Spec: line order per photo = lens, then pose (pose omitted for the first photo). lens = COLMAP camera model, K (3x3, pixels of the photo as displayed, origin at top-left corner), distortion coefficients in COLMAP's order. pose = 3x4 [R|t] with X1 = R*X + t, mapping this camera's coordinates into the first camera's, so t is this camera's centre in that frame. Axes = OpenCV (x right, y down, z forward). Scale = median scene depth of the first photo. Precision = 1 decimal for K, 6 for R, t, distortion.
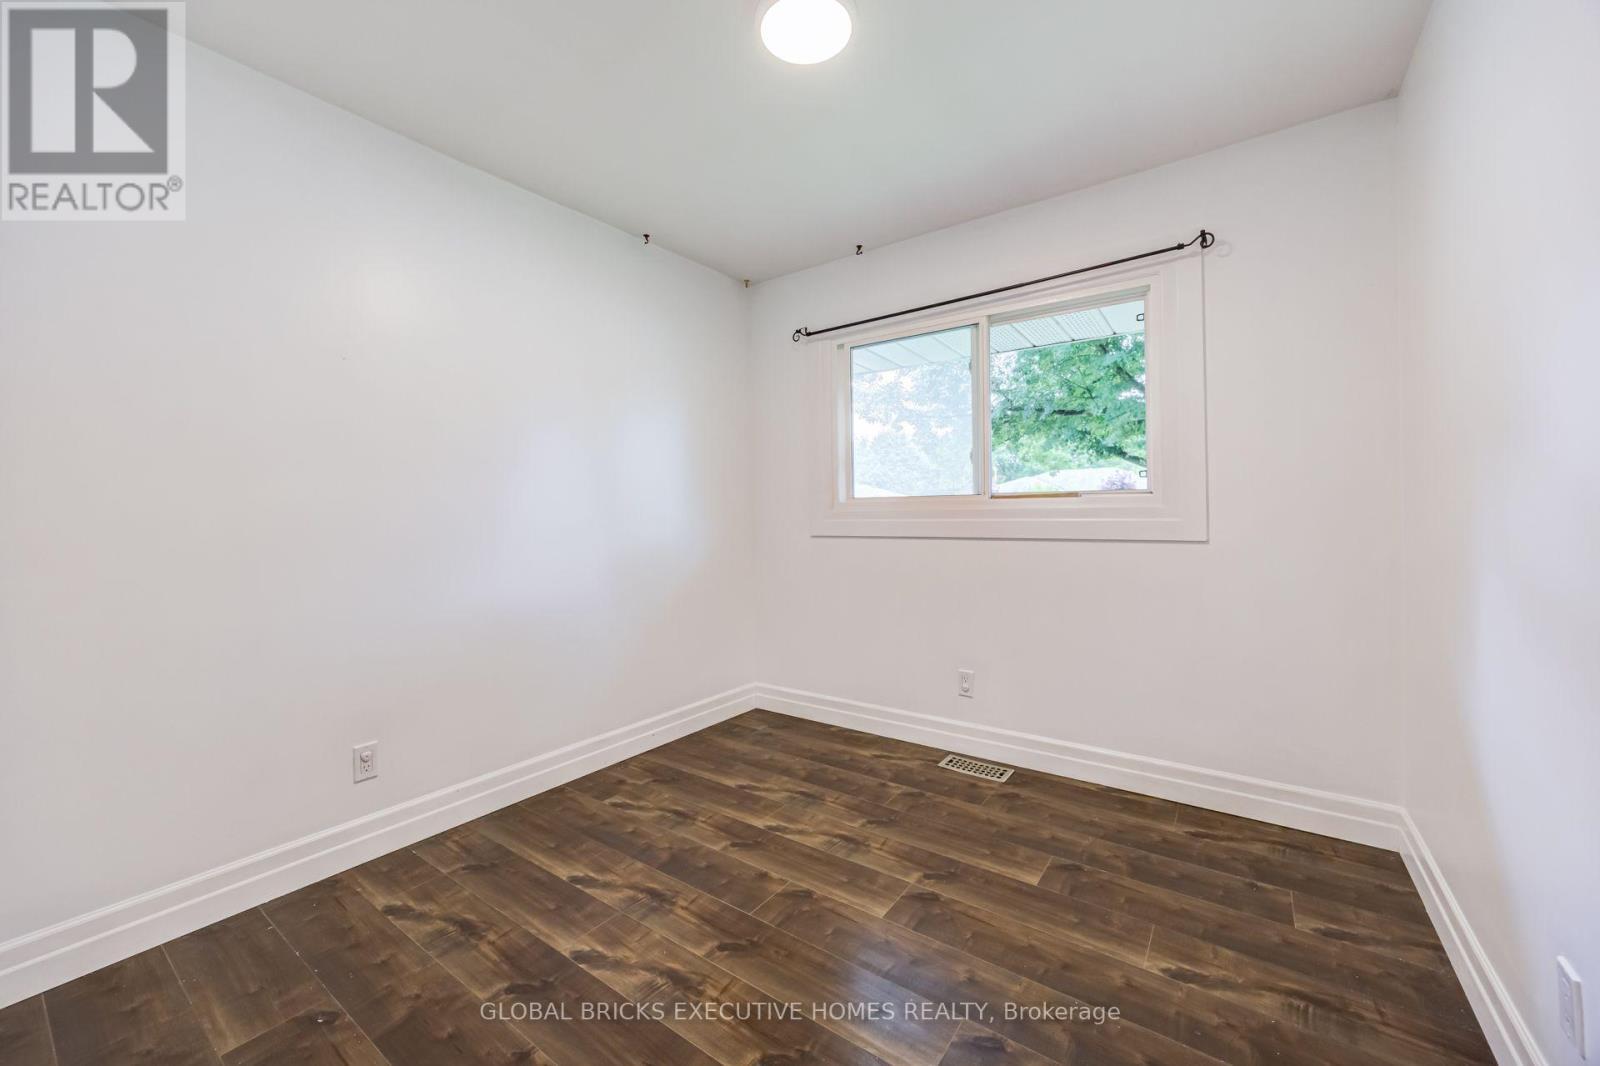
lens RADIAL K [[630.3, 0, 787.6], [0, 630.3, 521.7], [0, 0, 1]] dist [-0.007261, 0.002492]
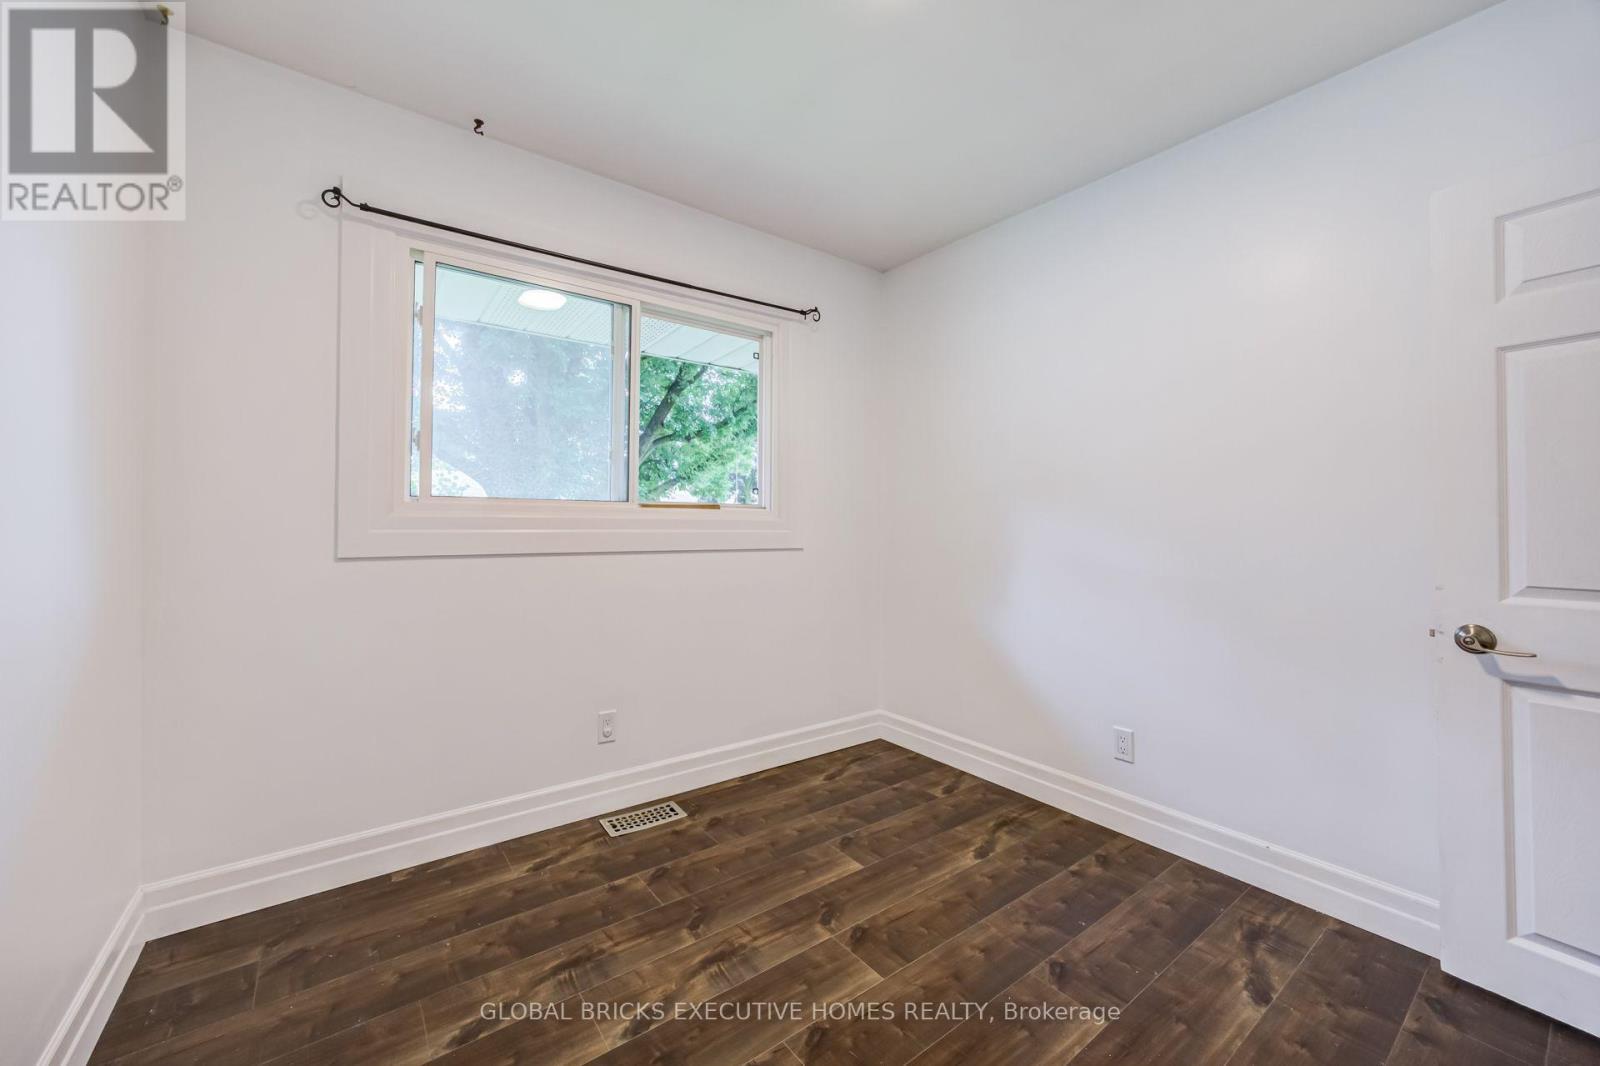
lens RADIAL K [[630.3, 0, 795.9], [0, 630.3, 521.7], [0, 0, 1]] dist [-0.007261, 0.002492]
pose [[0.284271, 0.017946, 0.958576, -0.632728], [0.003425, 0.999799, -0.019734, 0.003127], [-0.958738, 0.008893, 0.284152, 0.732980]]
